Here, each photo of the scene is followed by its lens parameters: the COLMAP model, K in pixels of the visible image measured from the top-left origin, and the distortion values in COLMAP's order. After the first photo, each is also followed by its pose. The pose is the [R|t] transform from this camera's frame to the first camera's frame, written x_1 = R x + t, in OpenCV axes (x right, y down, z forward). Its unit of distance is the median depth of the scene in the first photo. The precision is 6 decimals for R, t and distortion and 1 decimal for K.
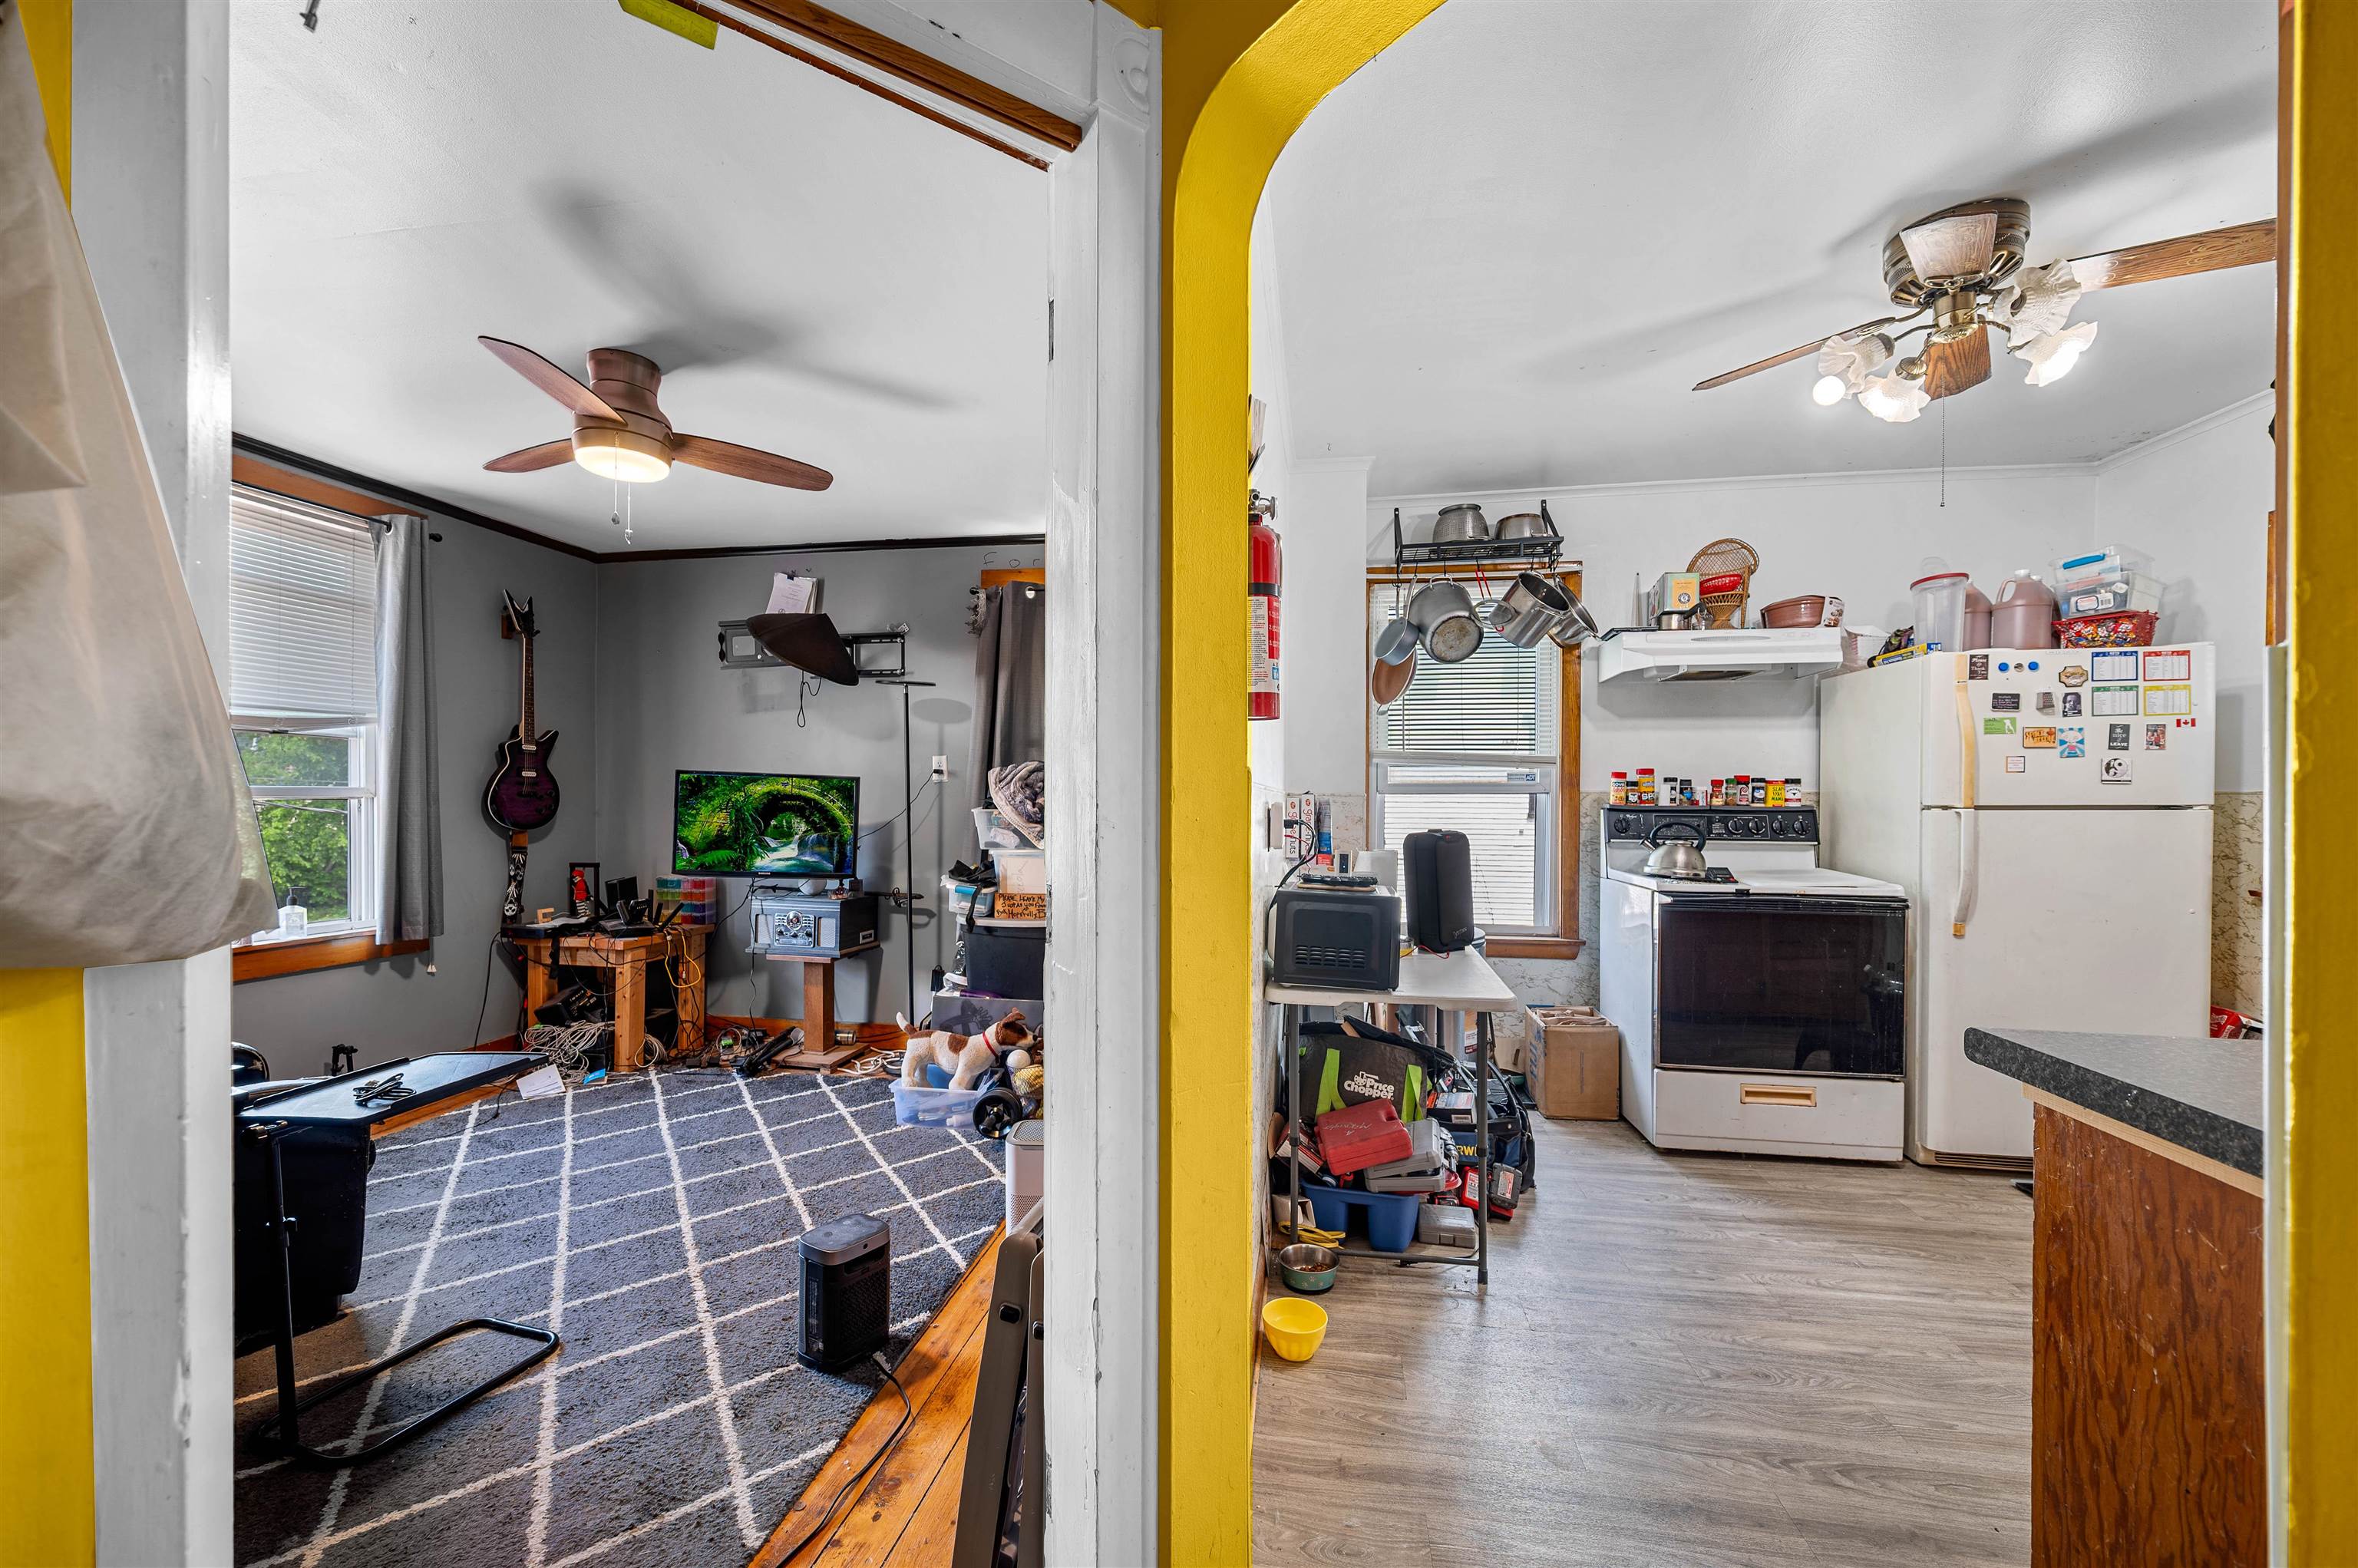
lens RADIAL K [[924.6, 0, 1174.8], [0, 924.6, 792.6], [0, 0, 1]] dist [-0.002205, -0.000088]
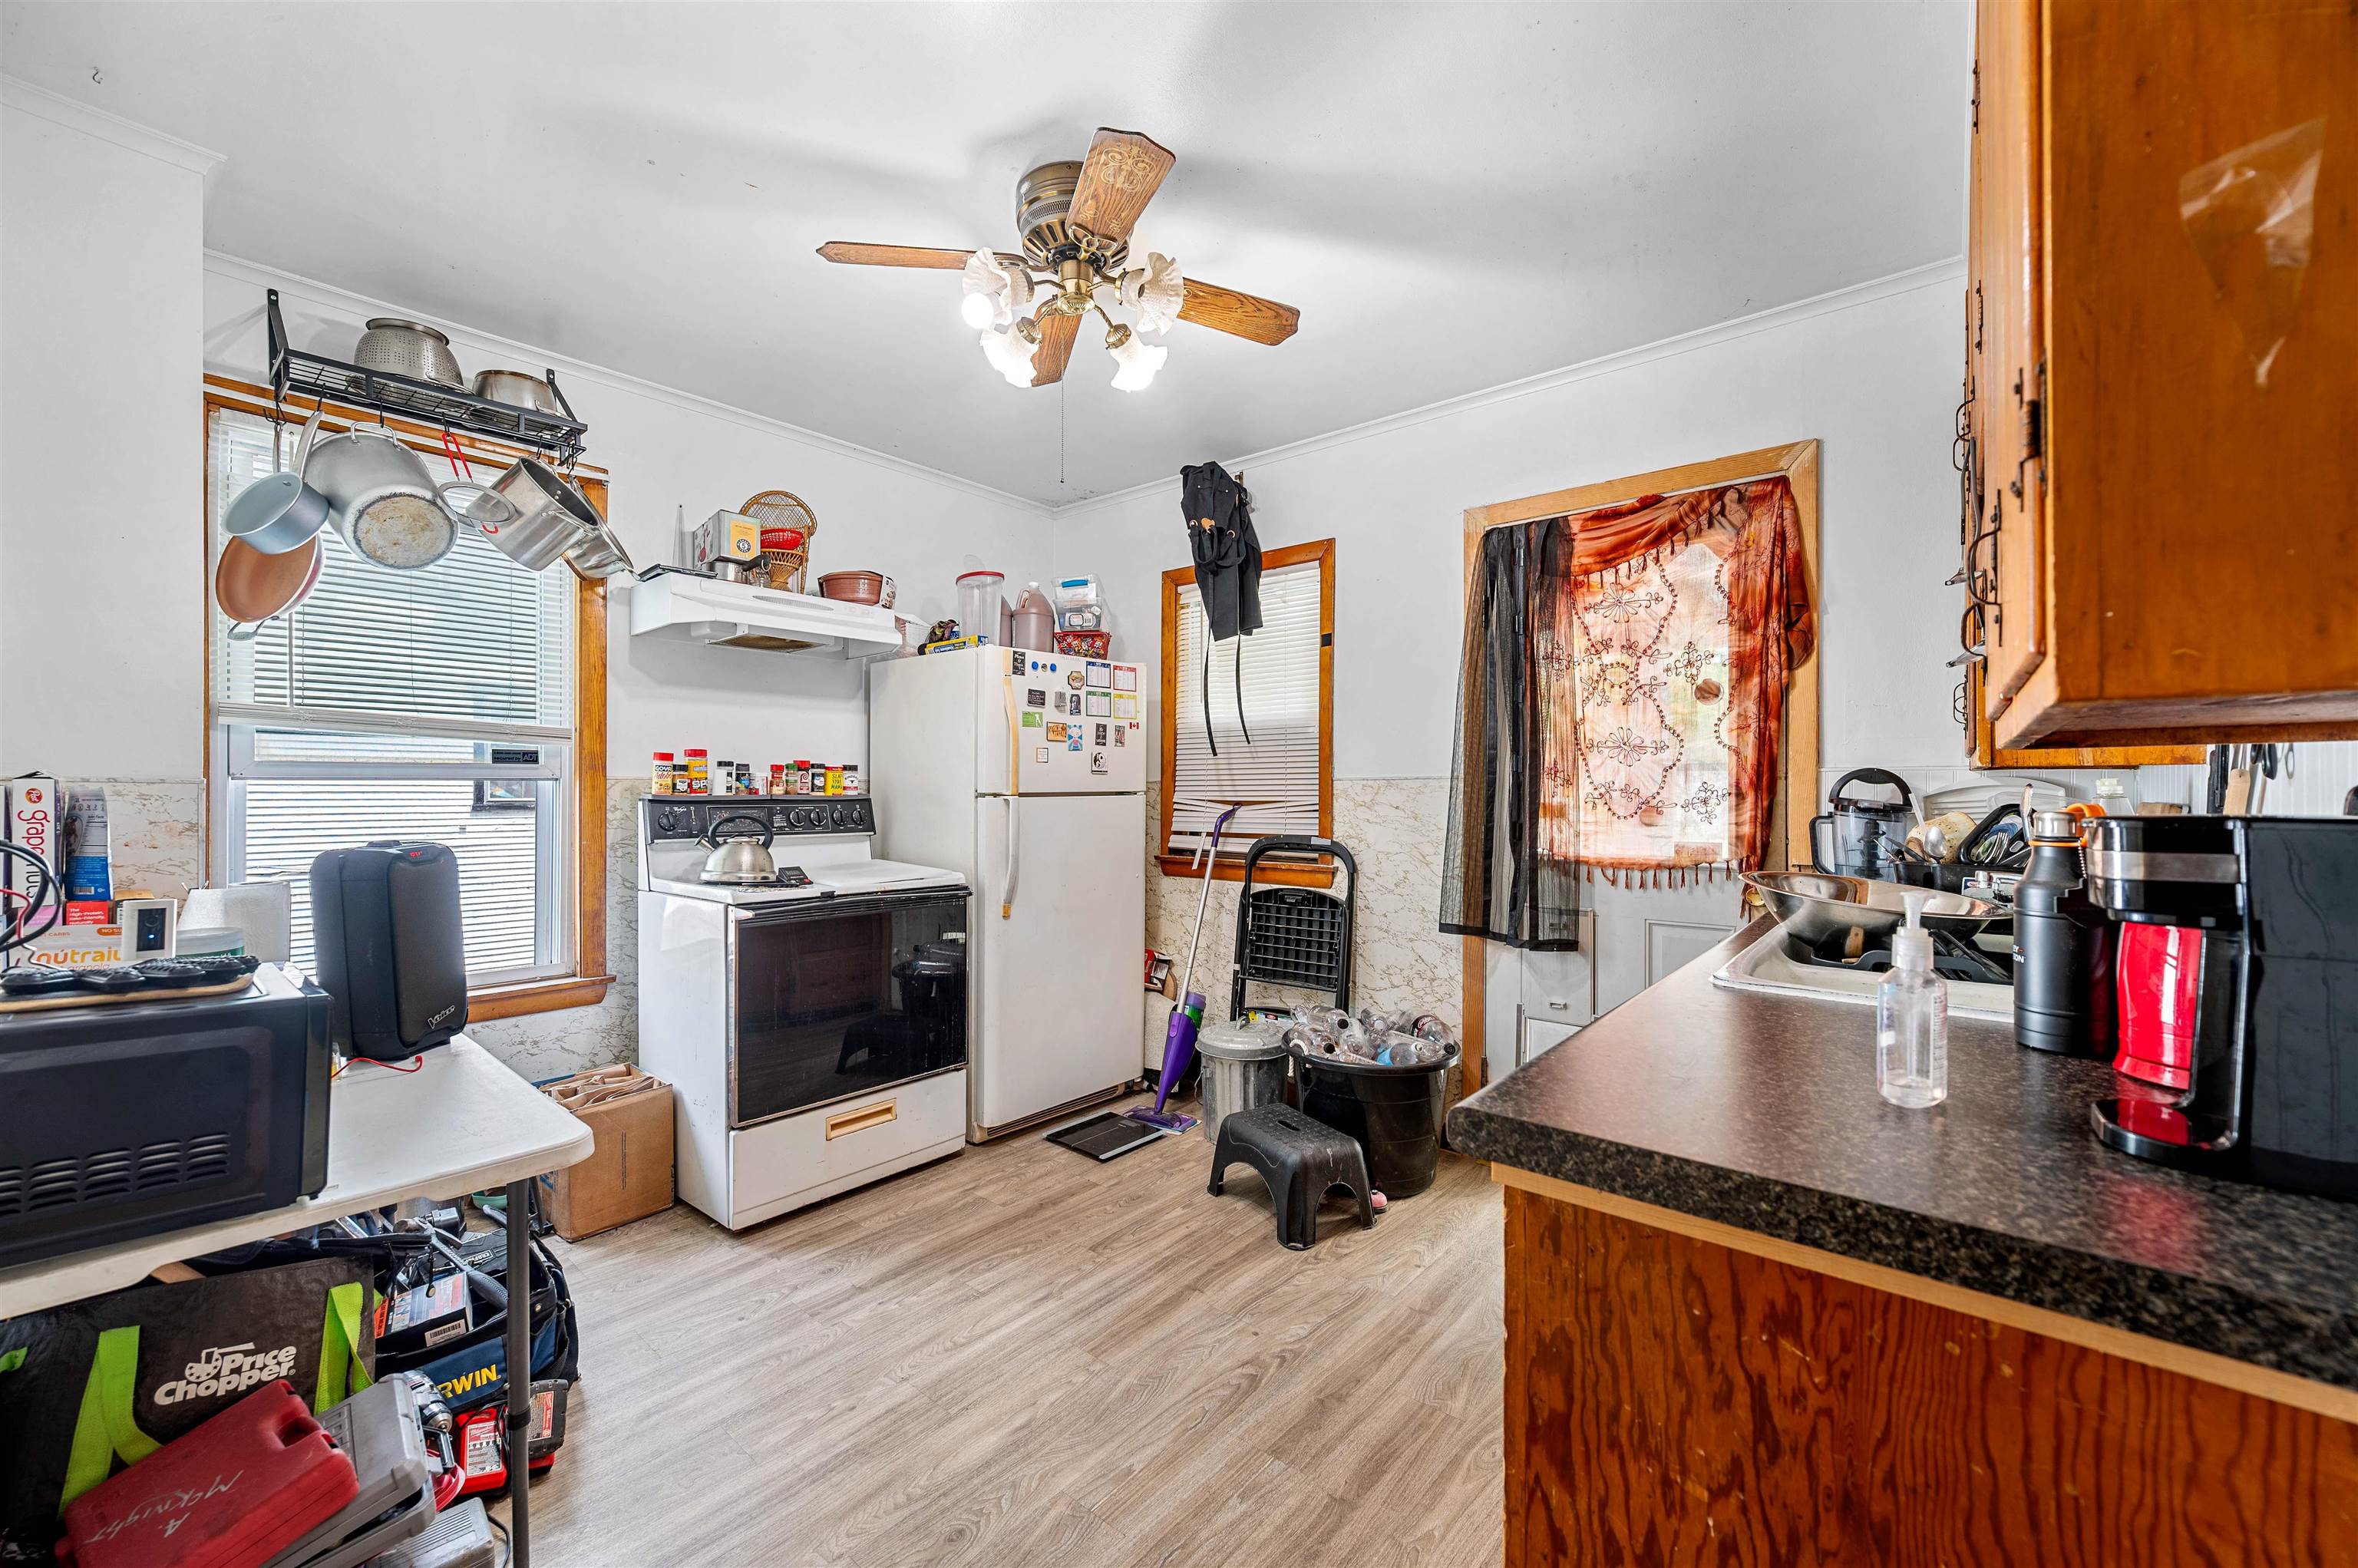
lens RADIAL K [[924.6, 0, 1174.8], [0, 924.6, 792.6], [0, 0, 1]] dist [-0.002205, -0.000088]
pose [[0.517664, -0.006383, 0.855560, 0.047272], [-0.004756, 0.999935, 0.010338, 0.001694], [-0.855571, -0.009421, 0.517600, 0.282521]]
